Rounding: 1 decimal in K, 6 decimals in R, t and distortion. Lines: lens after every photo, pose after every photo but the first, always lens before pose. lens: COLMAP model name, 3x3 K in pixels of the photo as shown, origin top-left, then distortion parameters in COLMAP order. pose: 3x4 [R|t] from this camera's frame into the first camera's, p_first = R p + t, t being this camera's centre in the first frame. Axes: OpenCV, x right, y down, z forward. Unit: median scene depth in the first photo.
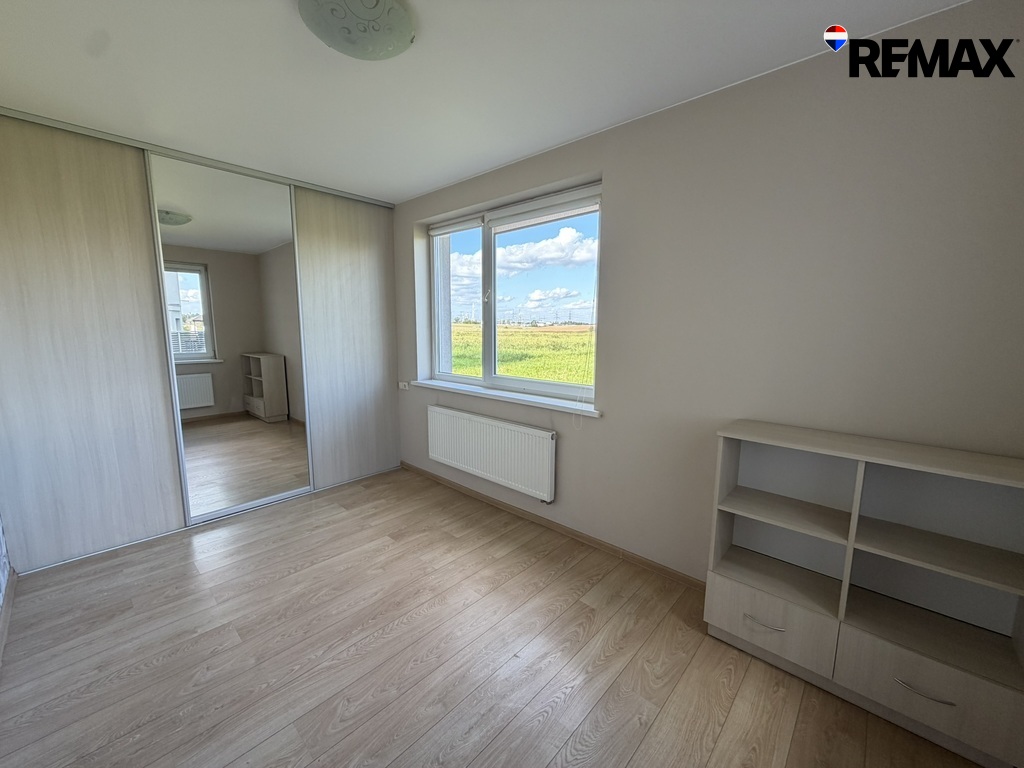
lens RADIAL K [[407.9, 0, 508.6], [0, 407.9, 384.0], [0, 0, 1]] dist [0.000152, -0.000001]
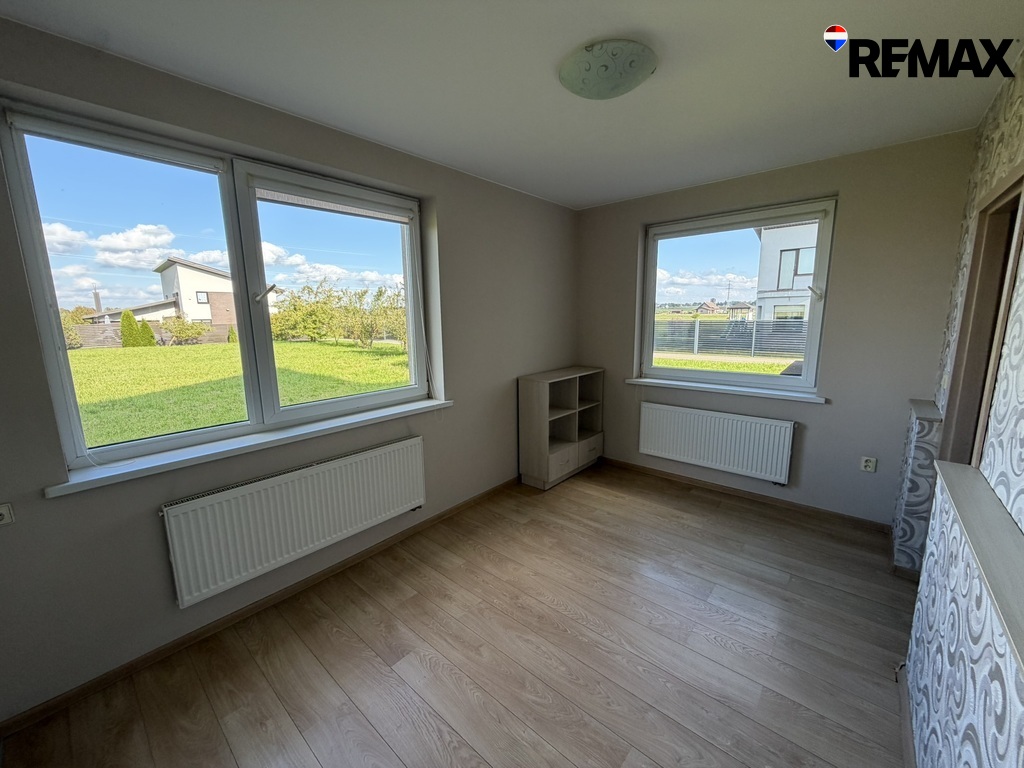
lens RADIAL K [[401.3, 0, 516.2], [0, 401.3, 381.0], [0, 0, 1]] dist [0.001775, 0.000254]
pose [[-0.025887, -0.169457, 0.985198, -0.941606], [0.160065, 0.972110, 0.171411, -0.159846], [-0.986767, 0.162133, 0.001959, 0.806735]]
